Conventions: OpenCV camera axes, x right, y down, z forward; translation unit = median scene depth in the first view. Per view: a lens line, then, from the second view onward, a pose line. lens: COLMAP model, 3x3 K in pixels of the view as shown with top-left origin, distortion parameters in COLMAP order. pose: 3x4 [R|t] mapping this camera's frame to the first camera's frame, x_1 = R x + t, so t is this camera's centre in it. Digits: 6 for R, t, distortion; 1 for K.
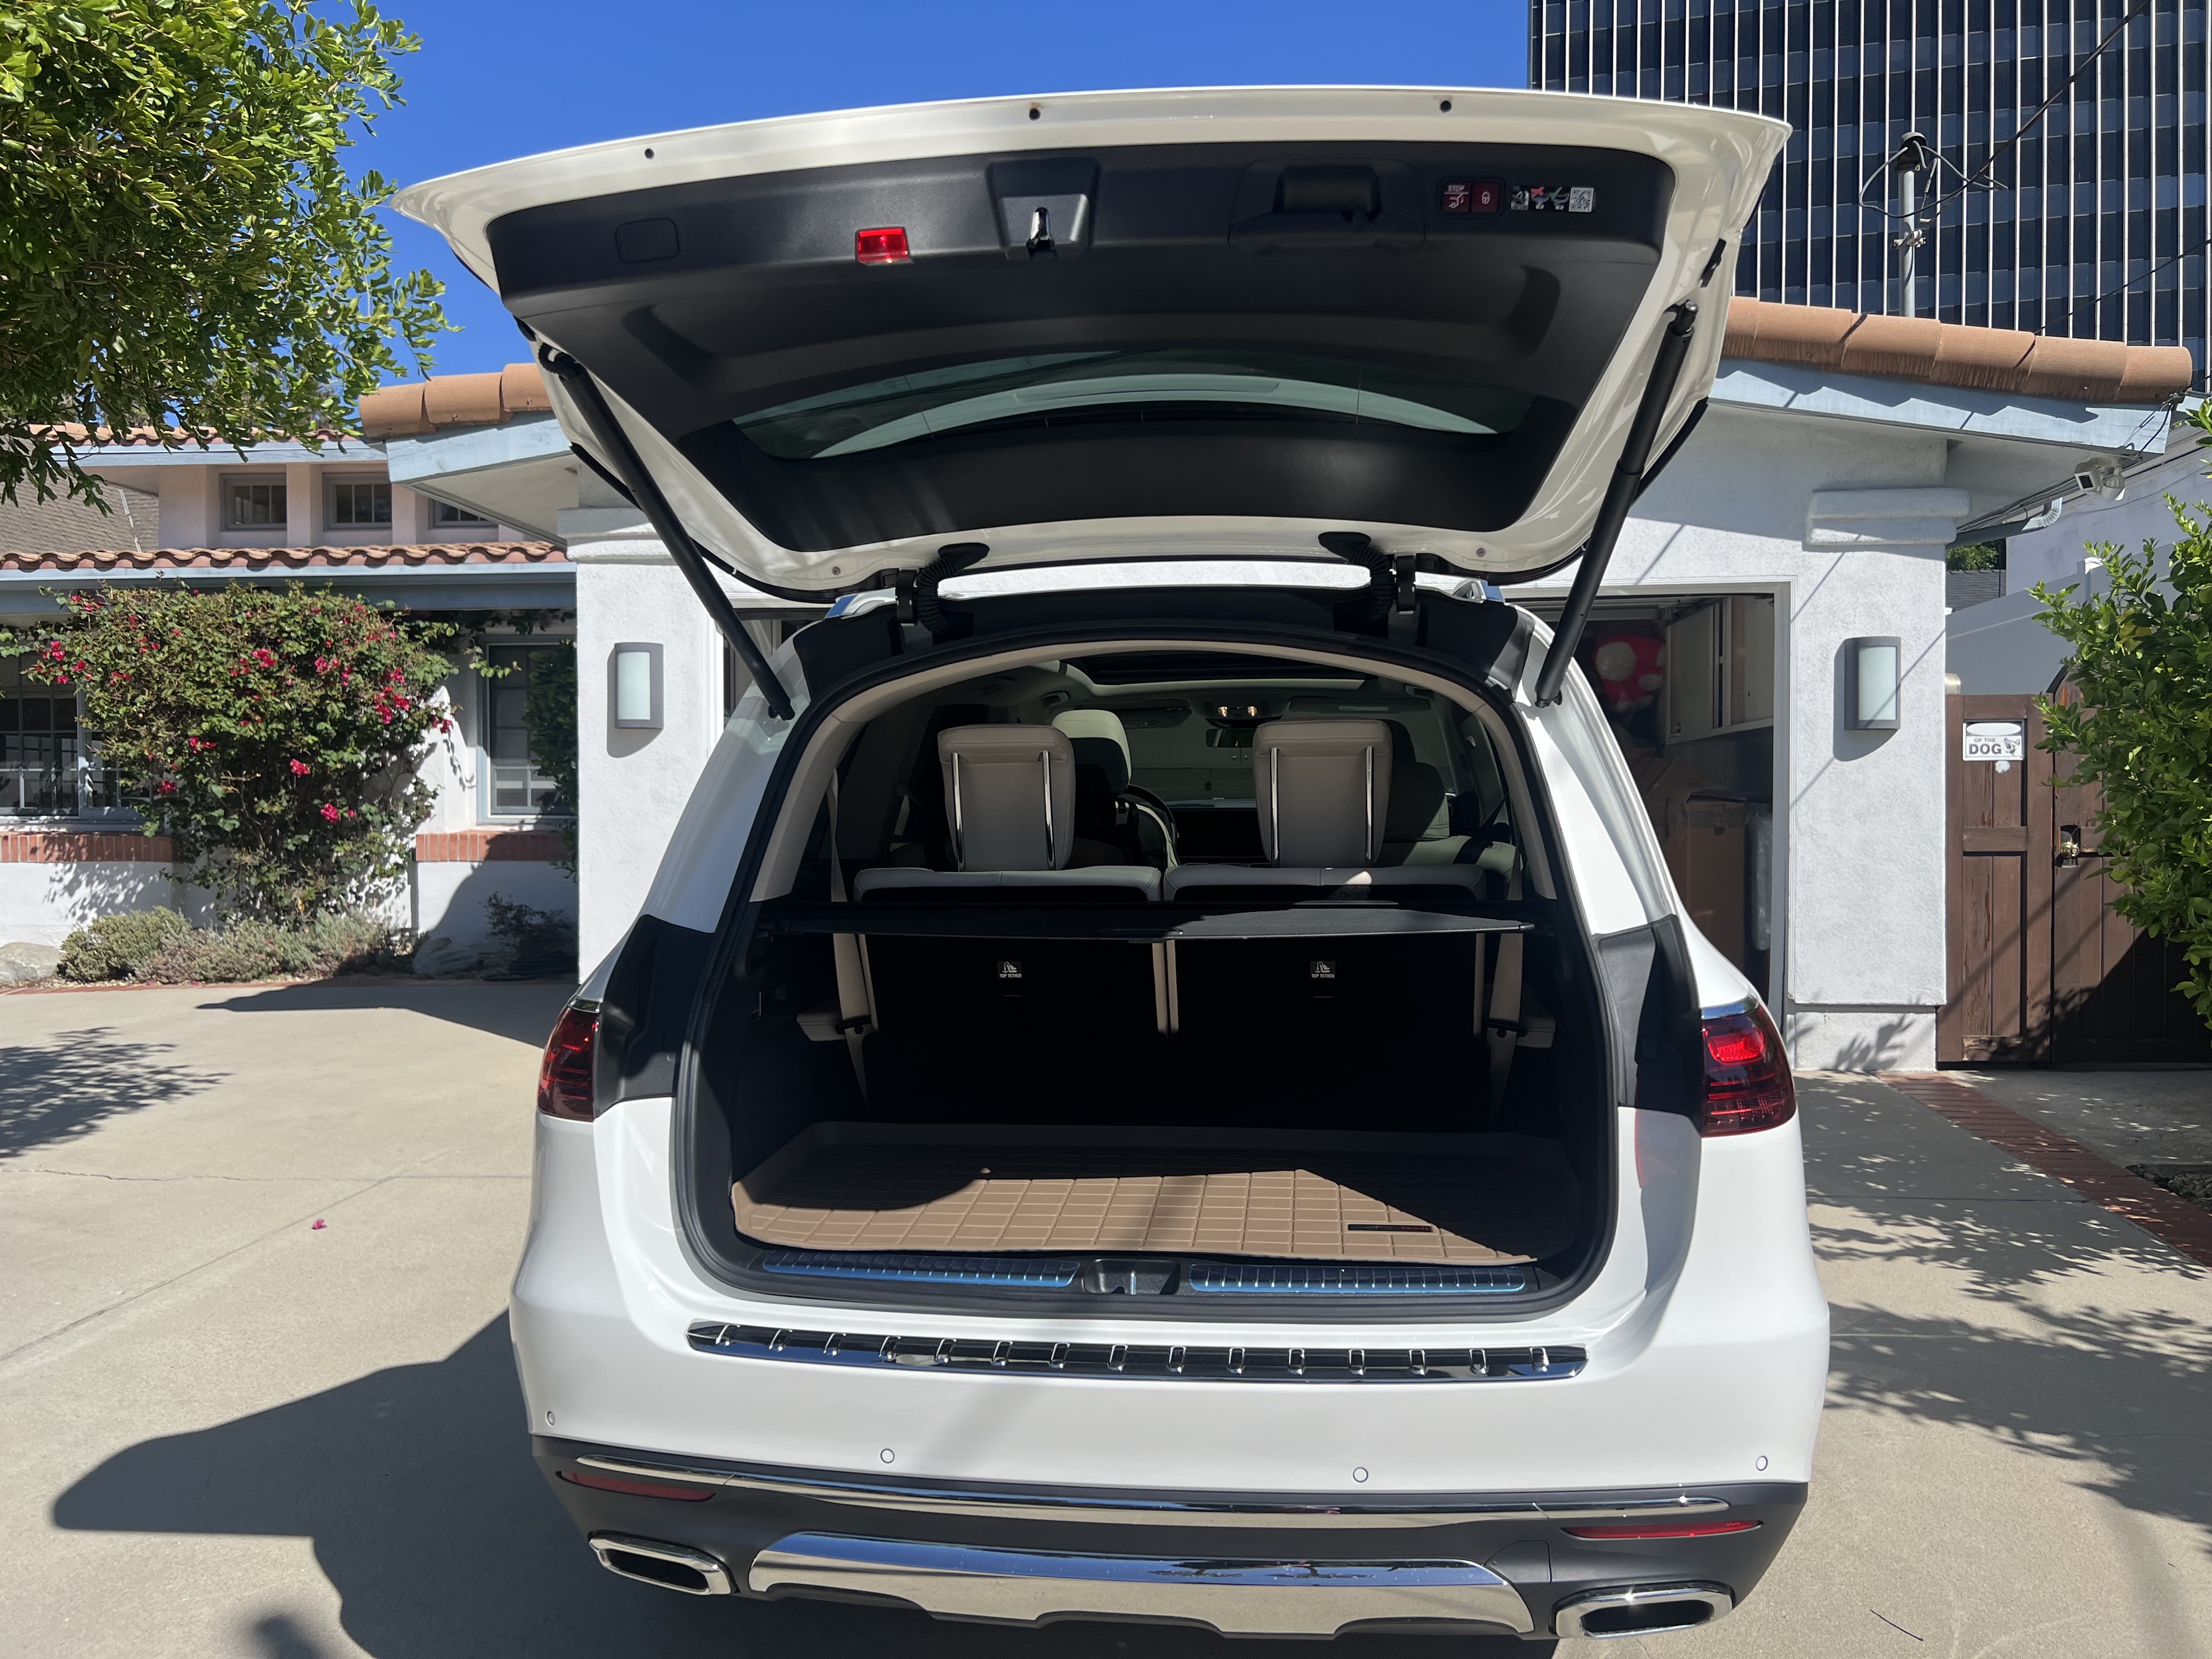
lens RADIAL K [[1709.8, 0, 1105.7], [0, 1709.8, 826.7], [0, 0, 1]] dist [0.013546, -0.033242]
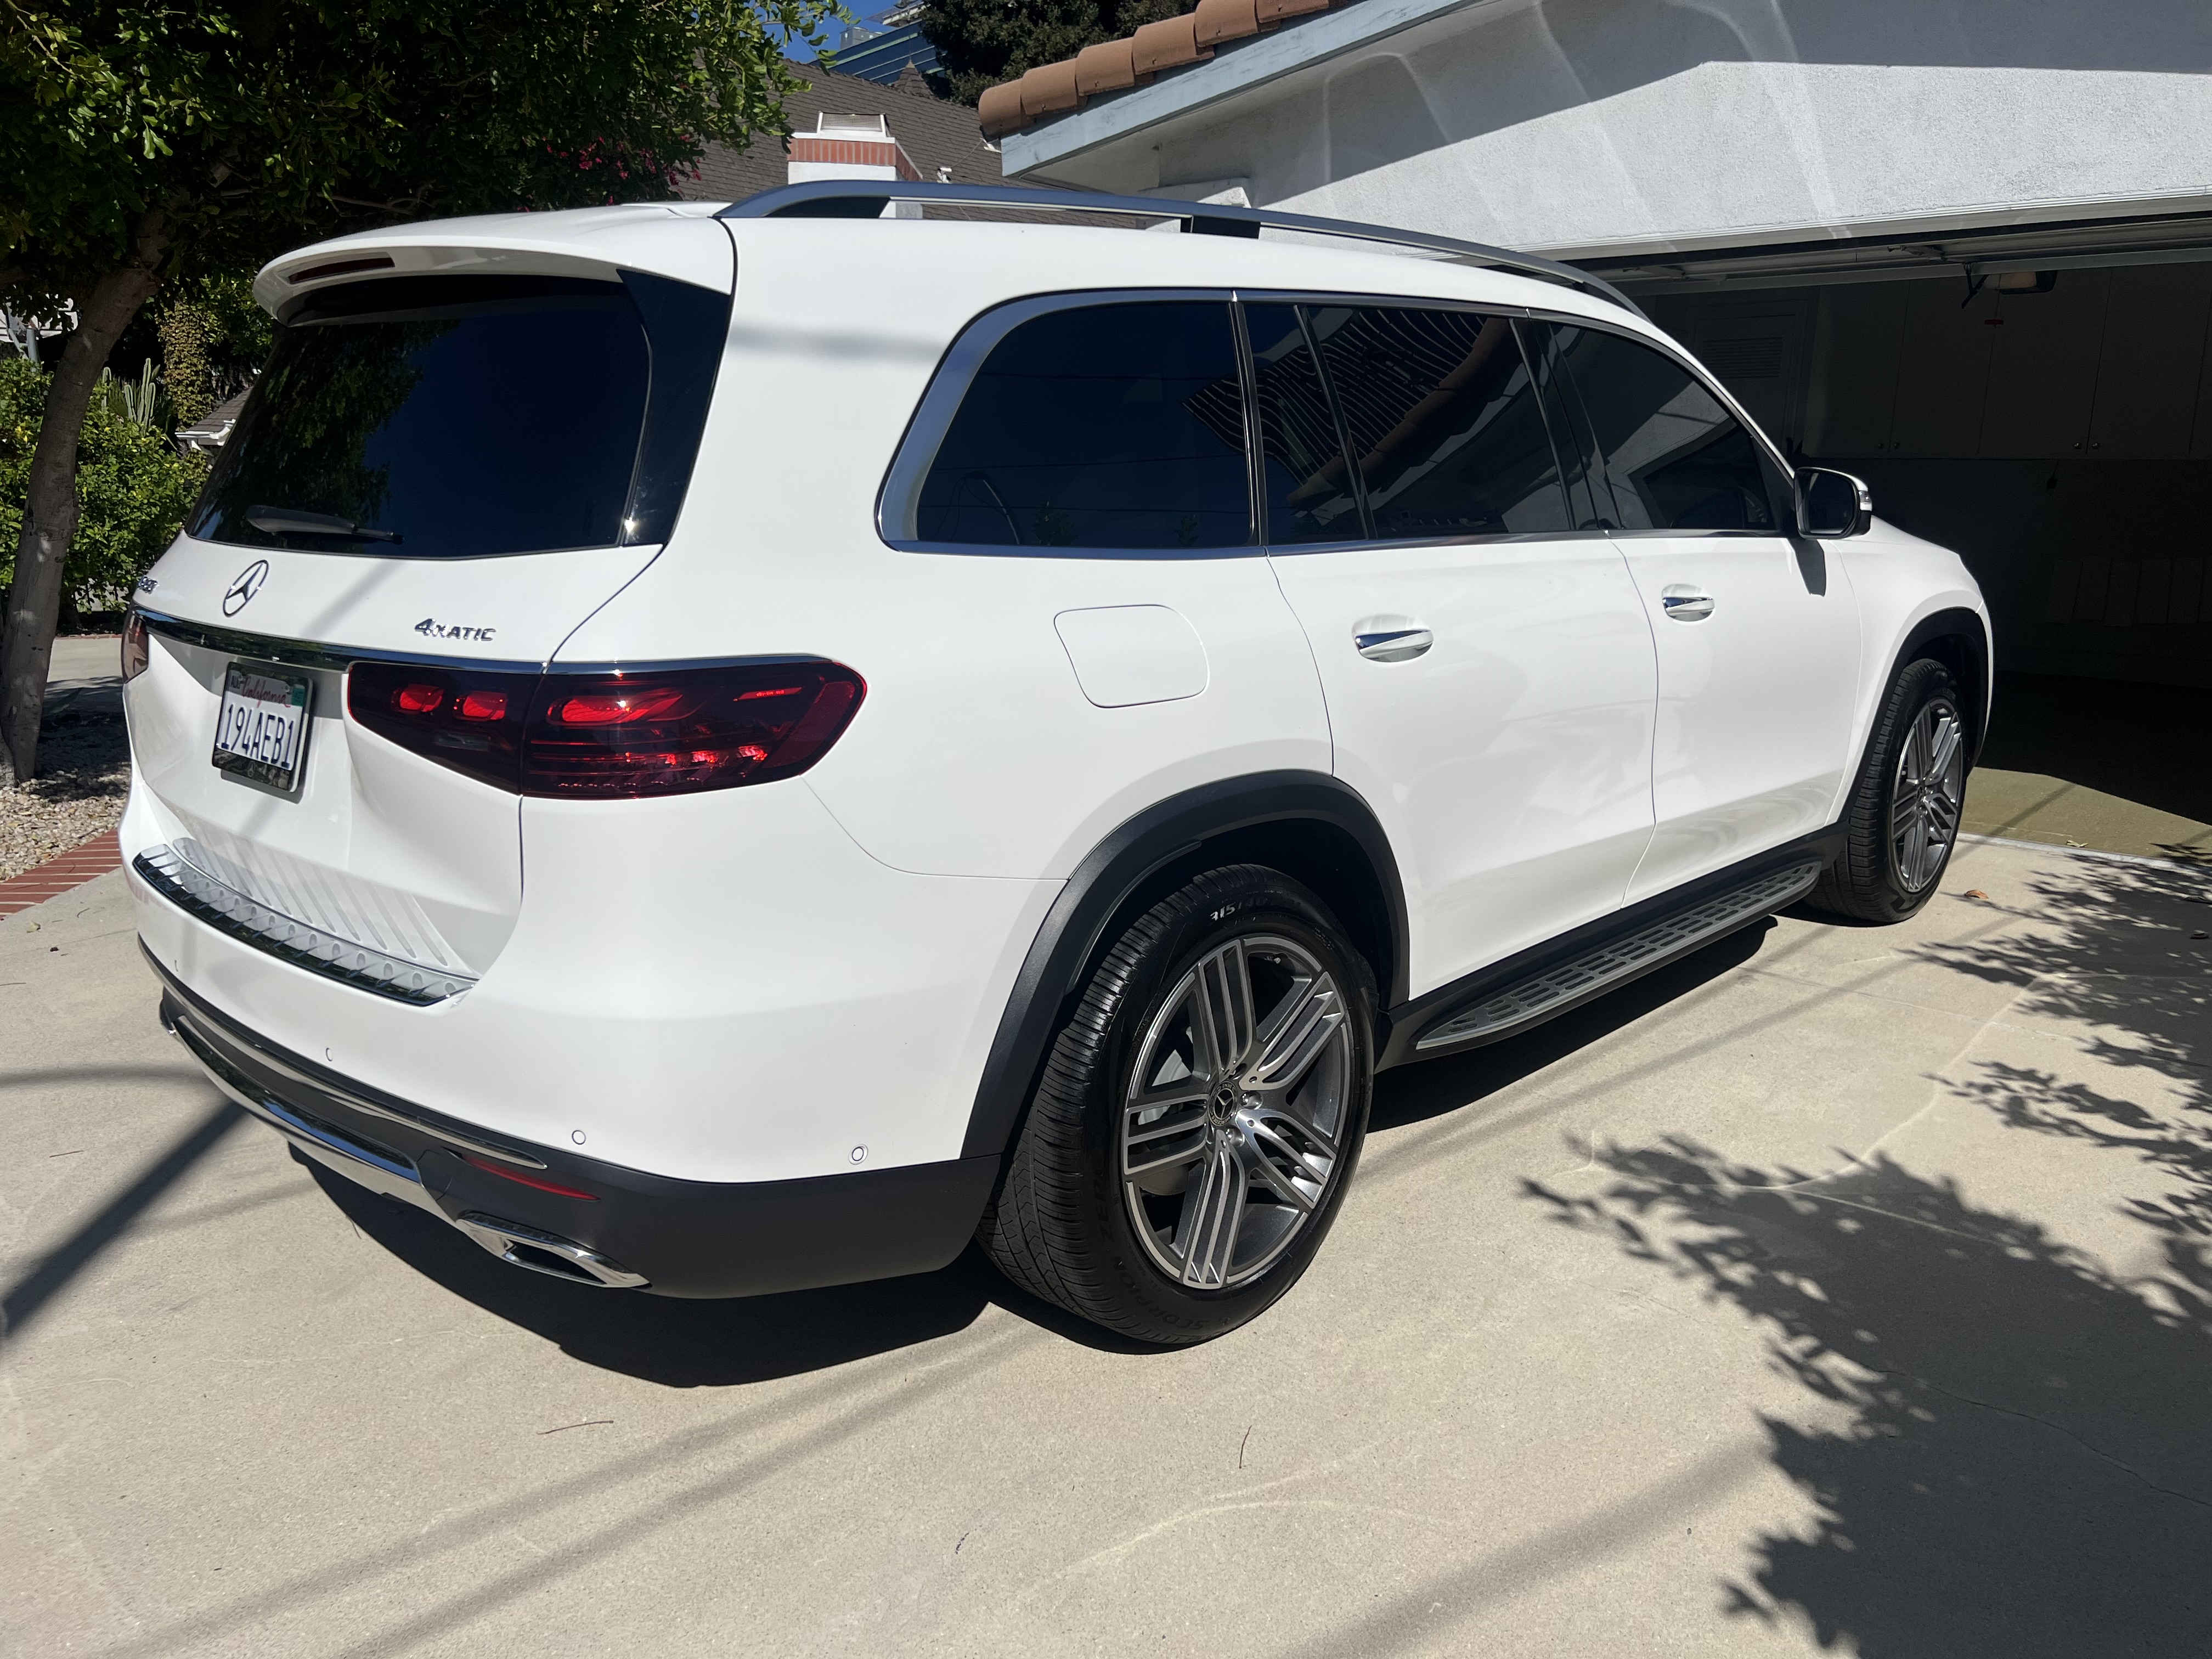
lens RADIAL K [[1709.8, 0, 1108.2], [0, 1709.8, 828.1], [0, 0, 1]] dist [0.013546, -0.033242]
pose [[0.805508, 0.142366, -0.575230, 0.652709], [-0.037441, 0.981000, 0.190363, -0.005682], [0.591401, -0.131802, 0.795533, 0.227737]]
